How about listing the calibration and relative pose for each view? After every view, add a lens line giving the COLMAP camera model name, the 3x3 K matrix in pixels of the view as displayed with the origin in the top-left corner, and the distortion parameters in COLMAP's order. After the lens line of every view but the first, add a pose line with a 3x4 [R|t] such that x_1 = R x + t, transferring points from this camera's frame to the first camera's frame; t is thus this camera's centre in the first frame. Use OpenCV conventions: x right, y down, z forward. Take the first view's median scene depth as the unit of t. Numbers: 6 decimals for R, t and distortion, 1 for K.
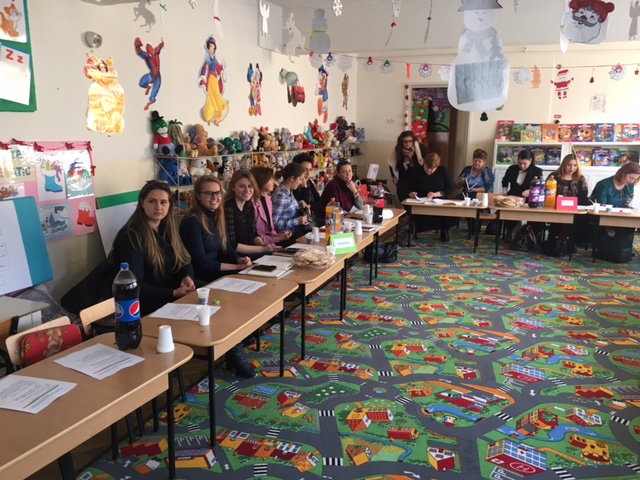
lens RADIAL K [[541.2, 0, 316.5], [0, 541.2, 233.9], [0, 0, 1]] dist [0.096636, -0.130427]
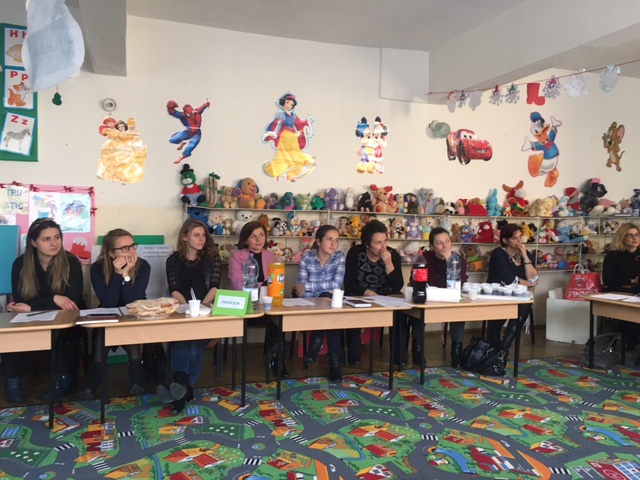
lens RADIAL K [[541.2, 0, 316.5], [0, 541.2, 233.9], [0, 0, 1]] dist [0.096636, -0.130427]
pose [[0.656396, 0.016162, -0.754244, 0.572212], [-0.156209, 0.981016, -0.114923, -0.006678], [0.738068, 0.193254, 0.646459, 0.442275]]
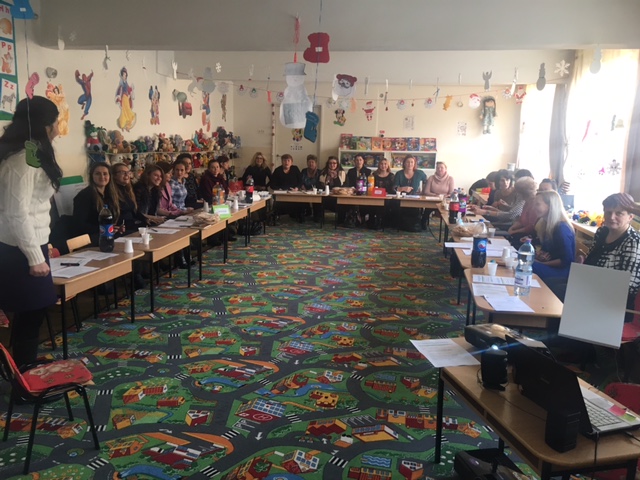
lens RADIAL K [[541.2, 0, 316.5], [0, 541.2, 233.9], [0, 0, 1]] dist [0.096636, -0.130427]
pose [[0.976373, -0.017352, 0.215396, -0.023542], [0.020959, 0.999676, -0.014471, 0.087210], [-0.215075, 0.018644, 0.976420, -0.436093]]
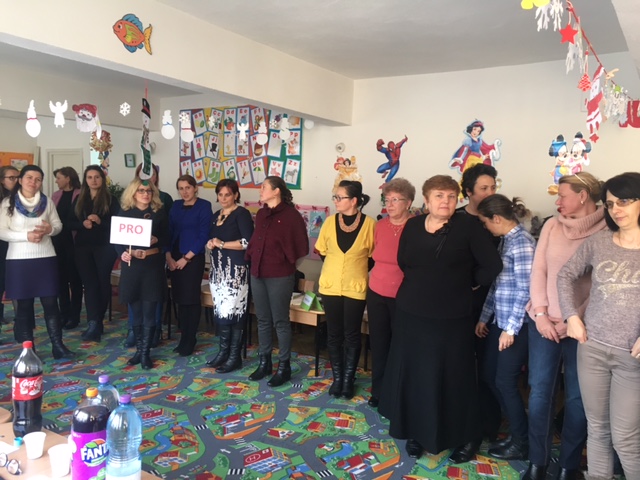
lens RADIAL K [[541.2, 0, 316.5], [0, 541.2, 233.9], [0, 0, 1]] dist [0.096636, -0.130427]
pose [[-0.200489, 0.059864, -0.977865, 0.887097], [-0.235253, 0.965985, 0.107370, -0.186504], [0.951031, 0.251573, -0.179586, 0.930769]]
